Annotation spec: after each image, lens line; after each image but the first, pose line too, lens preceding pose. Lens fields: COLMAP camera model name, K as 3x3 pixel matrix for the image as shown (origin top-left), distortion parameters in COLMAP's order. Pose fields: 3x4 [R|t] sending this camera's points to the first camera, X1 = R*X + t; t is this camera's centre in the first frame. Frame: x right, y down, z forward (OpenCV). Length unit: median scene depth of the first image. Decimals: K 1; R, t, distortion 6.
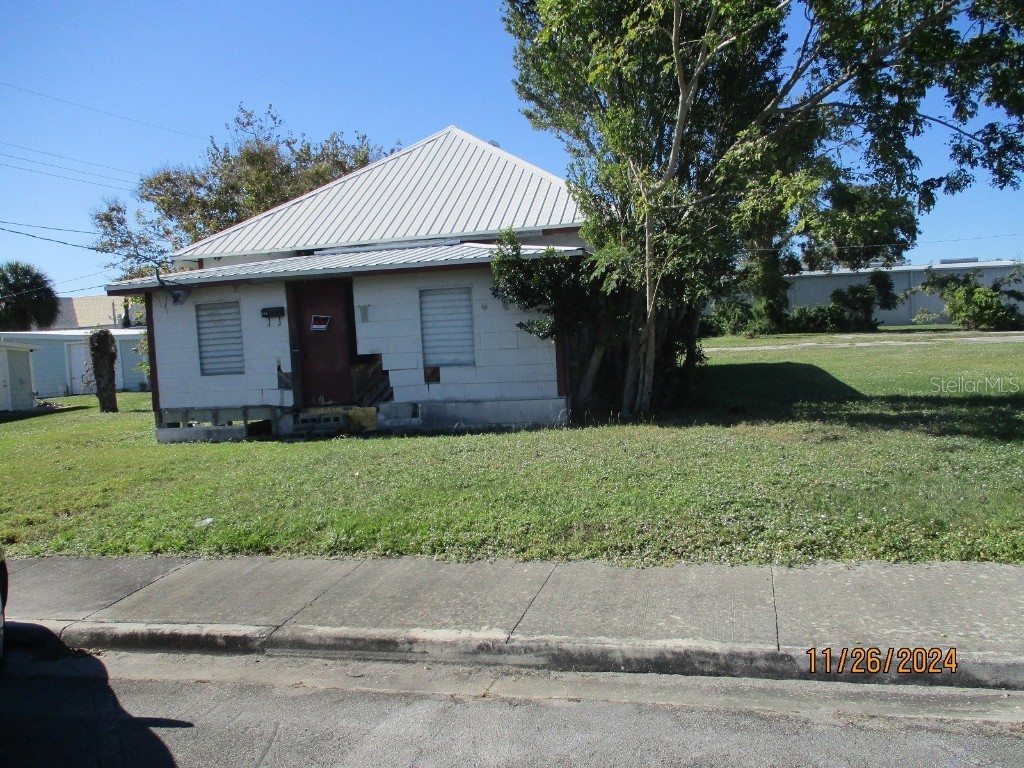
lens RADIAL K [[882.2, 0, 512.0], [0, 882.2, 384.0], [0, 0, 1]] dist [0.006331, 0.000579]
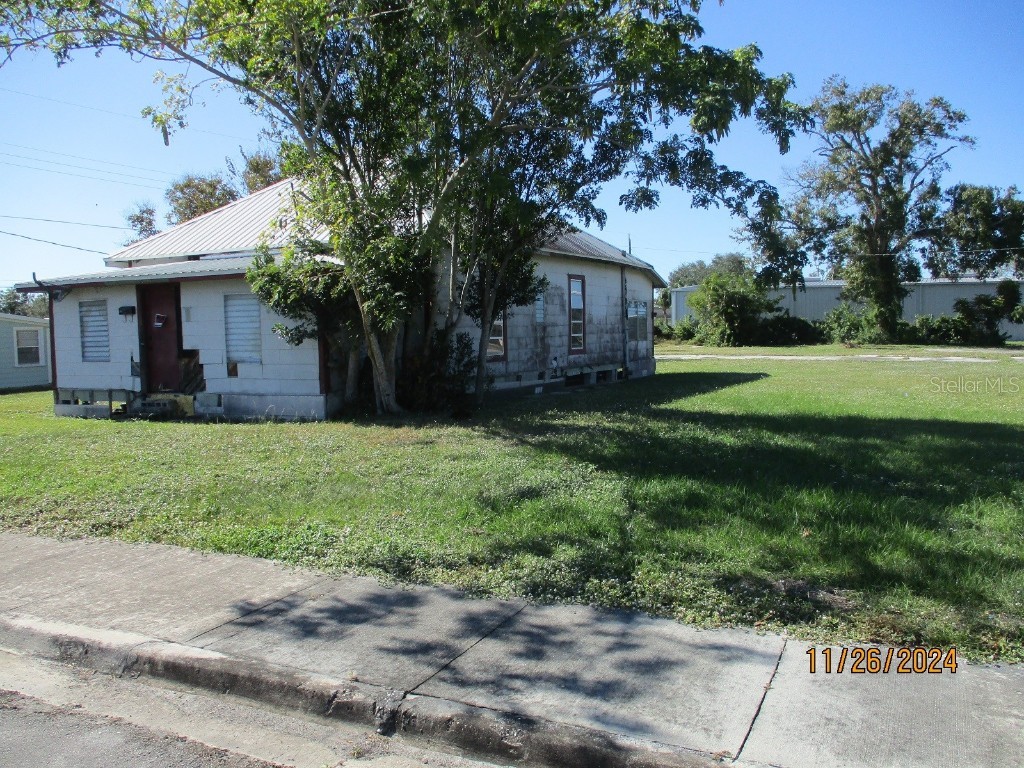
lens RADIAL K [[897.5, 0, 512.4], [0, 897.5, 425.4], [0, 0, 1]] dist [-0.043244, -0.002167]
pose [[0.977967, 0.058505, -0.200393, 0.472652], [-0.048226, 0.997277, 0.055799, -0.019559], [0.203112, -0.044905, 0.978125, -0.057748]]
